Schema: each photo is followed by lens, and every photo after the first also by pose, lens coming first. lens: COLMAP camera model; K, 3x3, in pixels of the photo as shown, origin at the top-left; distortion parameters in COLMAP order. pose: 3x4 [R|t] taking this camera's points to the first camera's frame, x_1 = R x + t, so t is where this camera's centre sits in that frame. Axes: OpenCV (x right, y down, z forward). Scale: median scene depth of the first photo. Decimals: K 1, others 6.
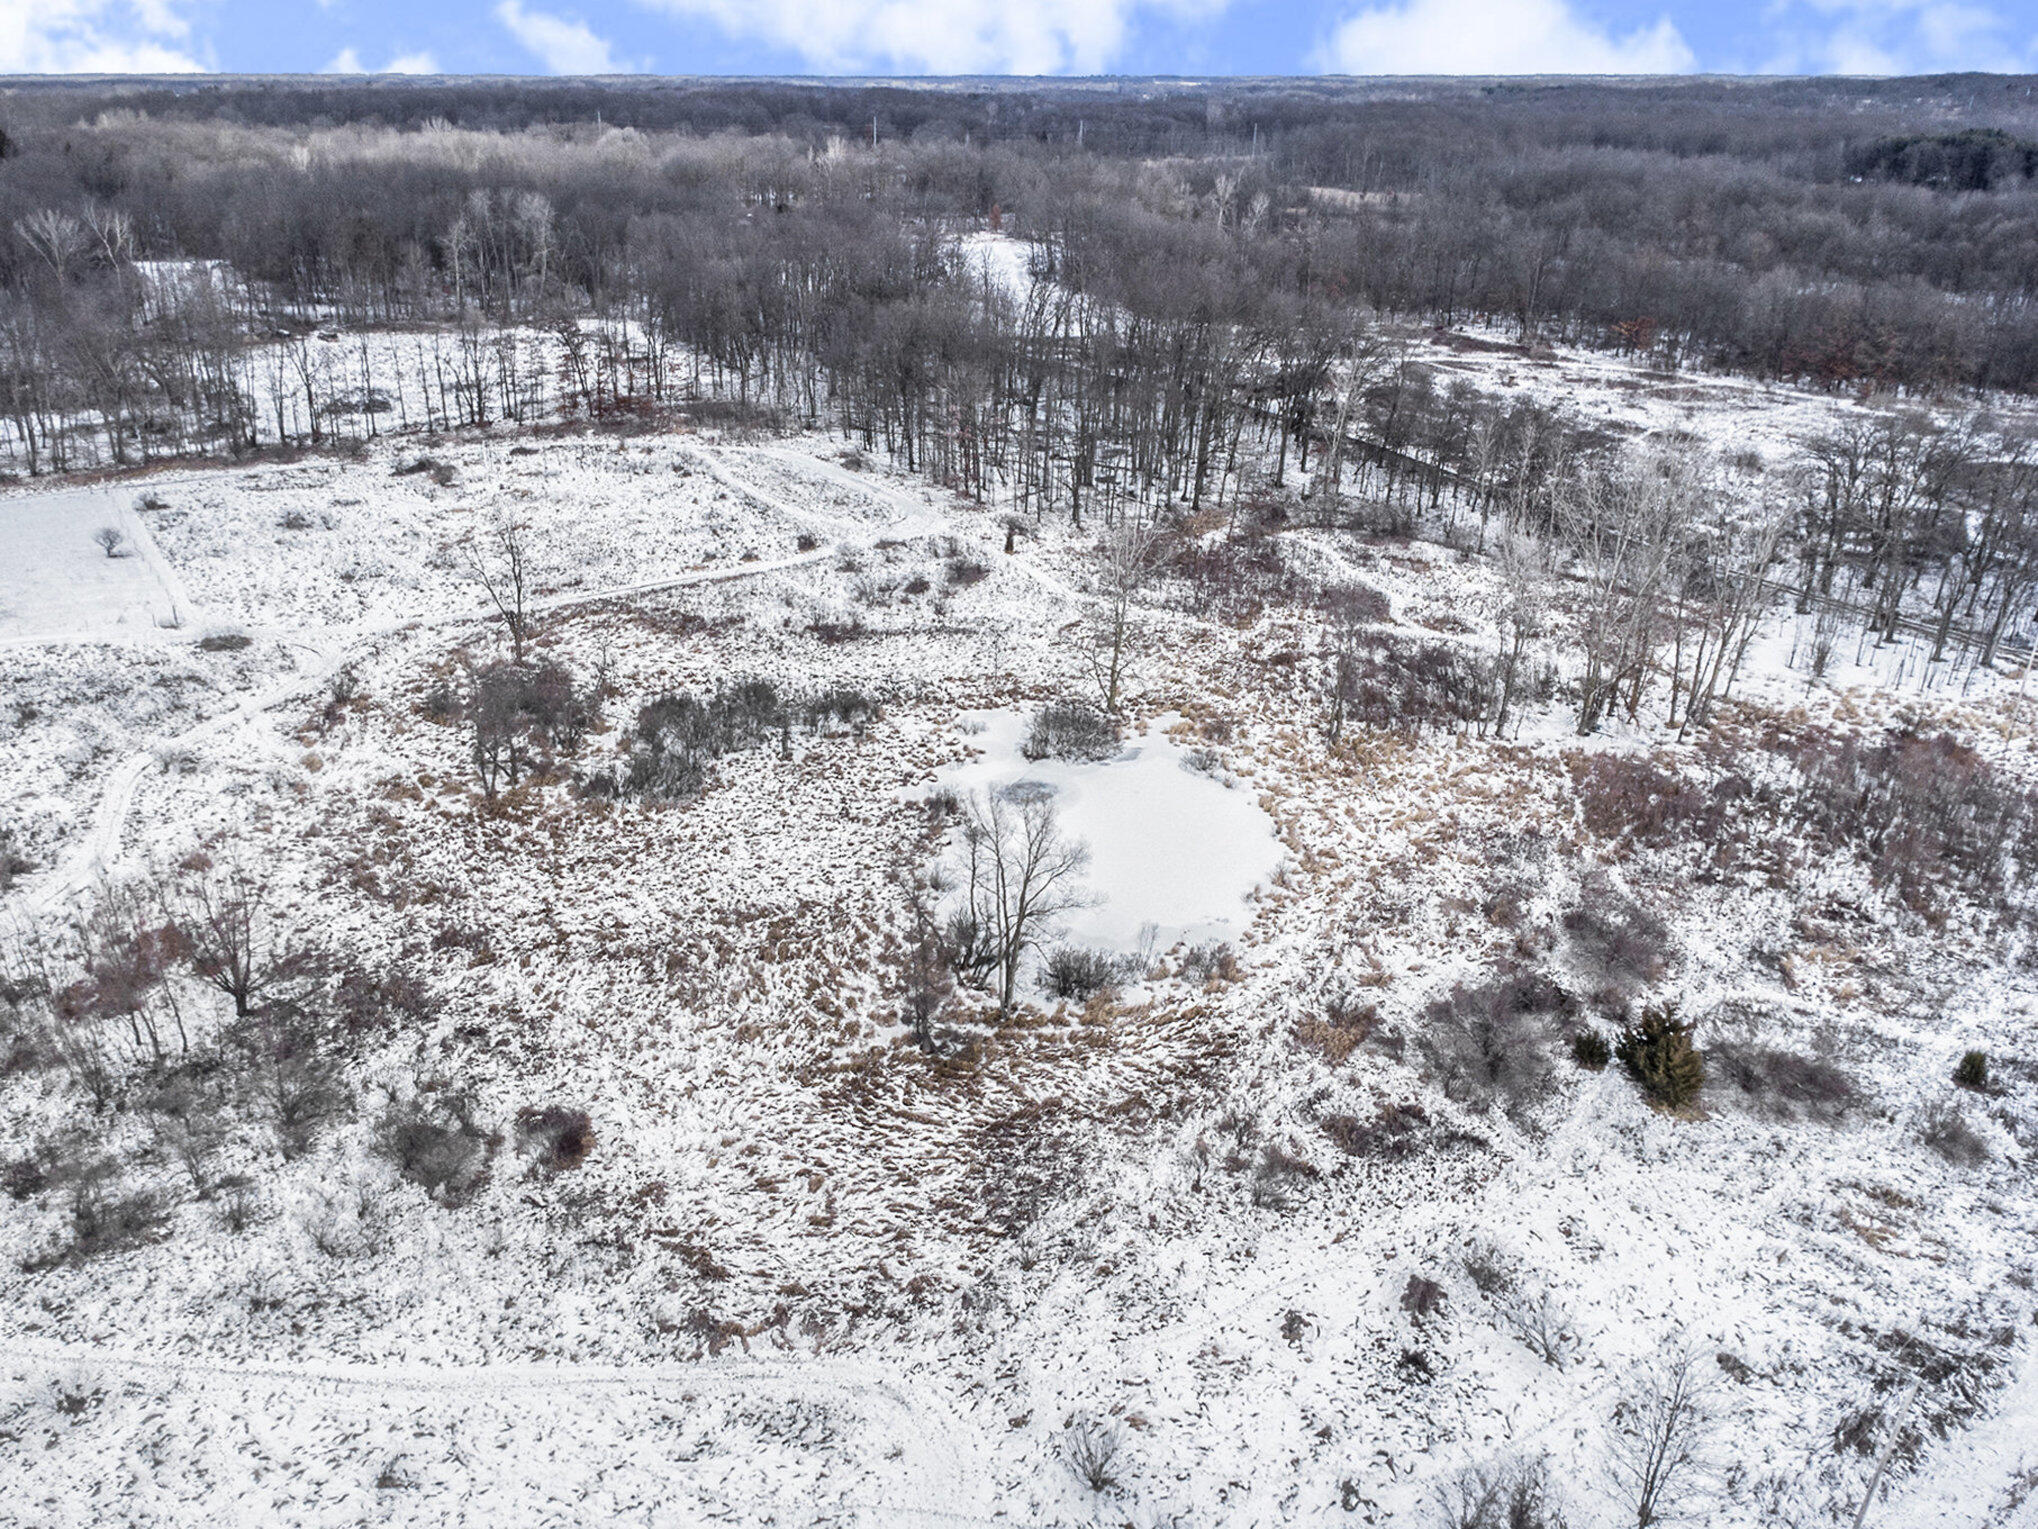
lens RADIAL K [[1506.8, 0, 1016.1], [0, 1506.8, 739.9], [0, 0, 1]] dist [0.010951, 0.004749]
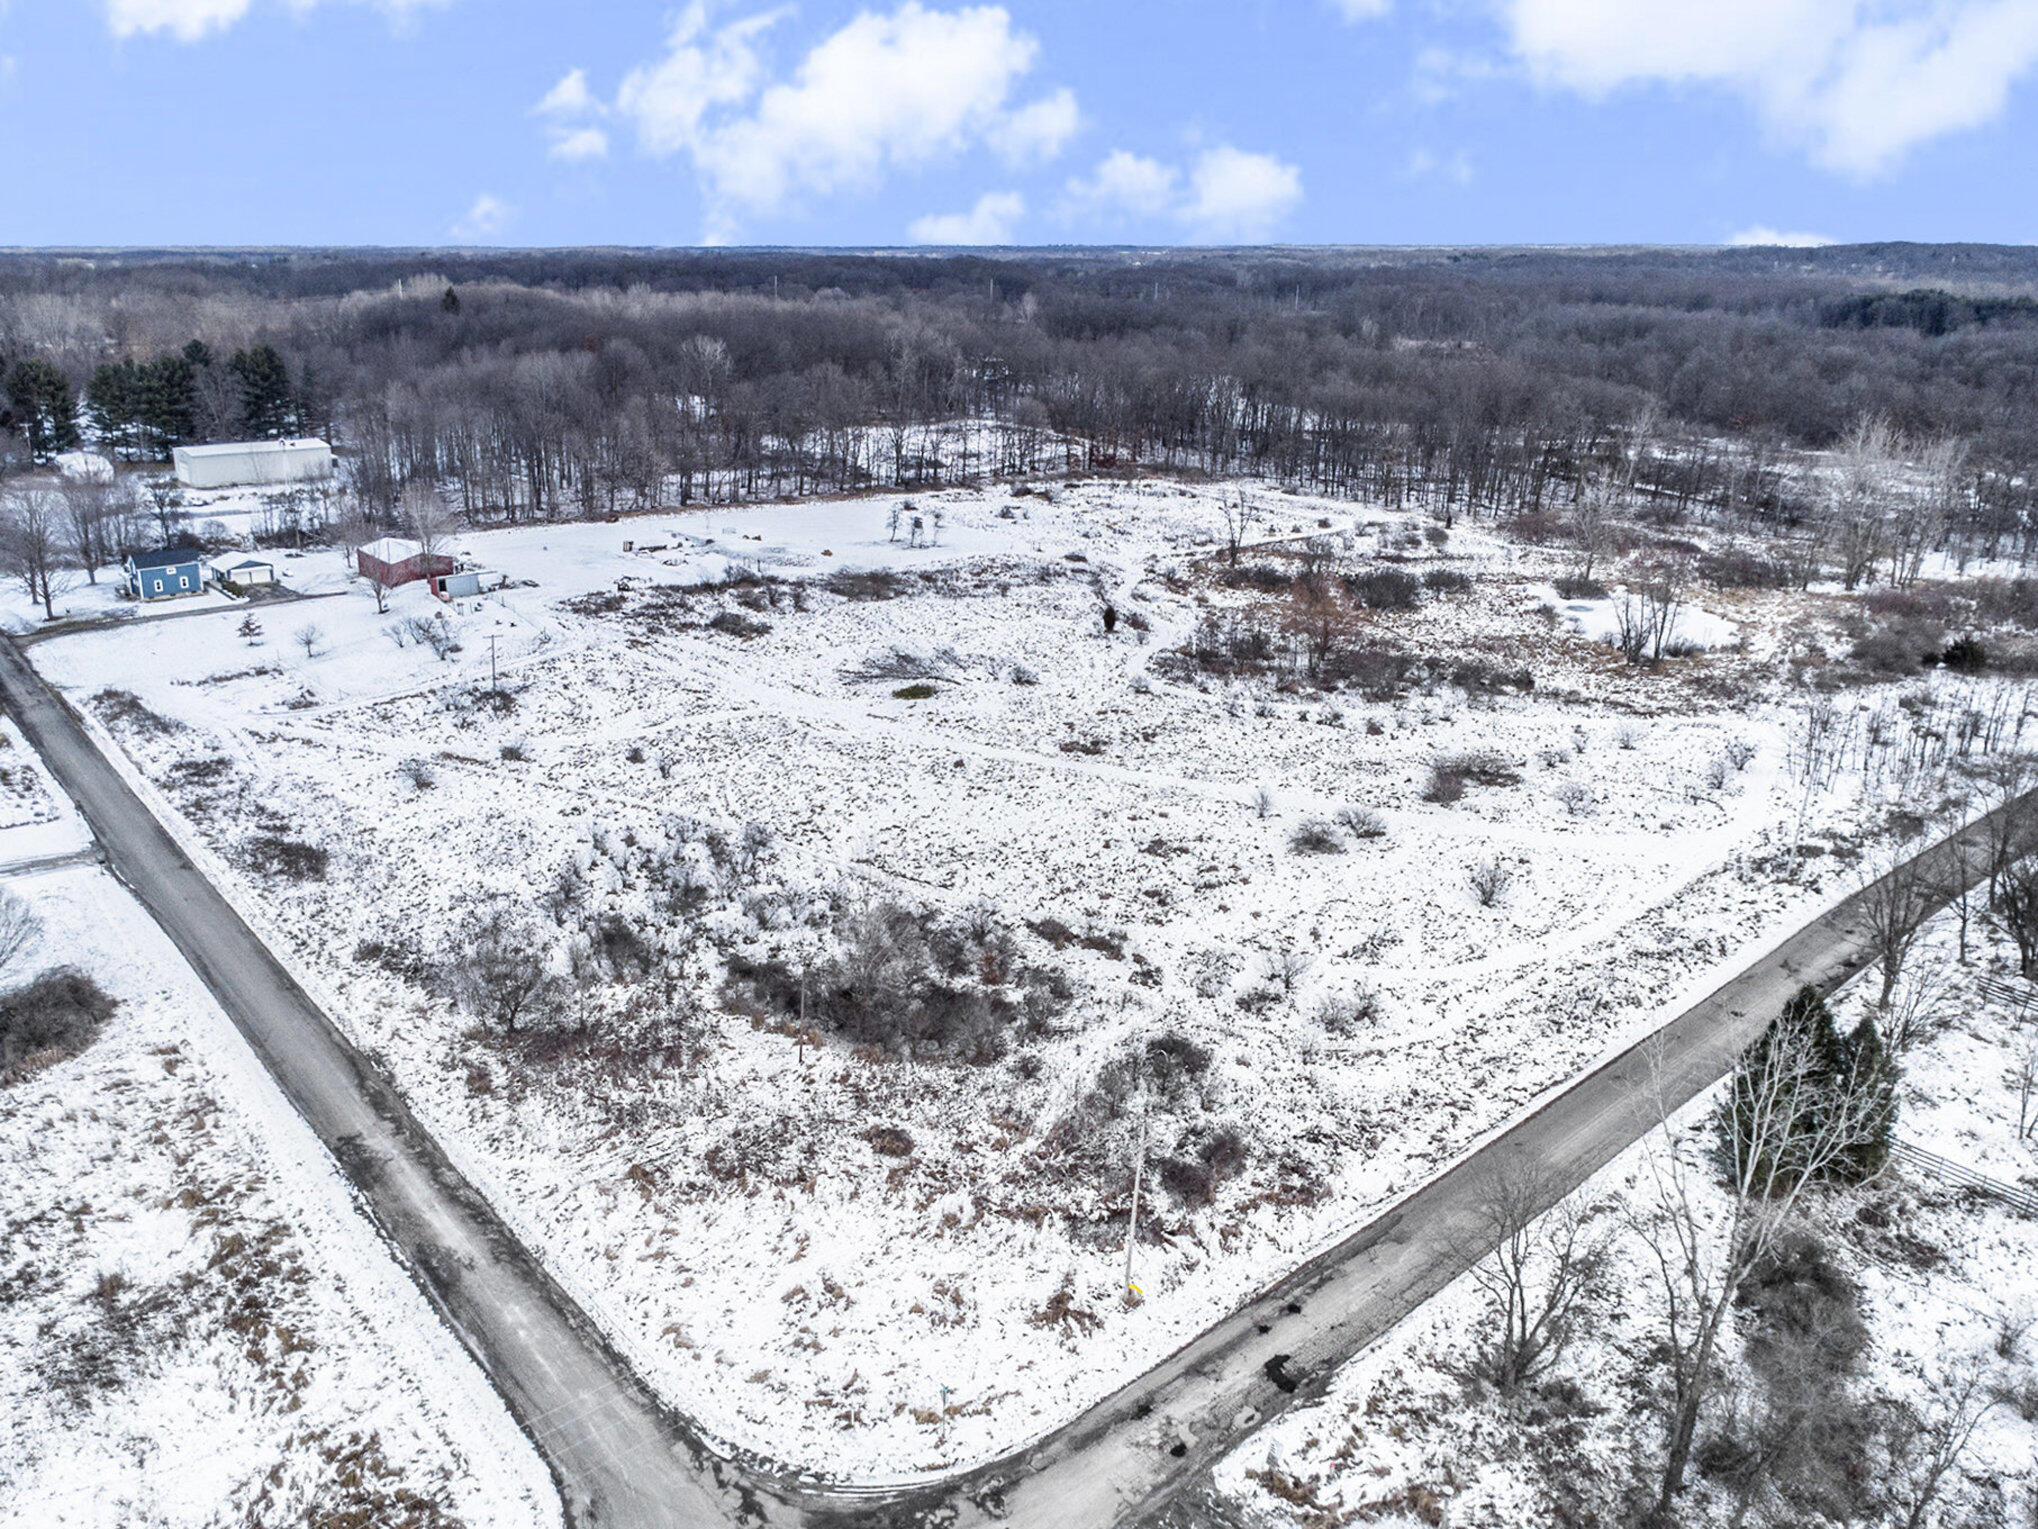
lens RADIAL K [[1528.7, 0, 996.4], [0, 1528.7, 767.9], [0, 0, 1]] dist [0.020730, -0.004516]
pose [[0.999665, -0.009553, 0.024060, -0.706208], [0.011572, 0.996294, -0.085234, 0.356216], [-0.023156, 0.085484, 0.996070, -0.821718]]
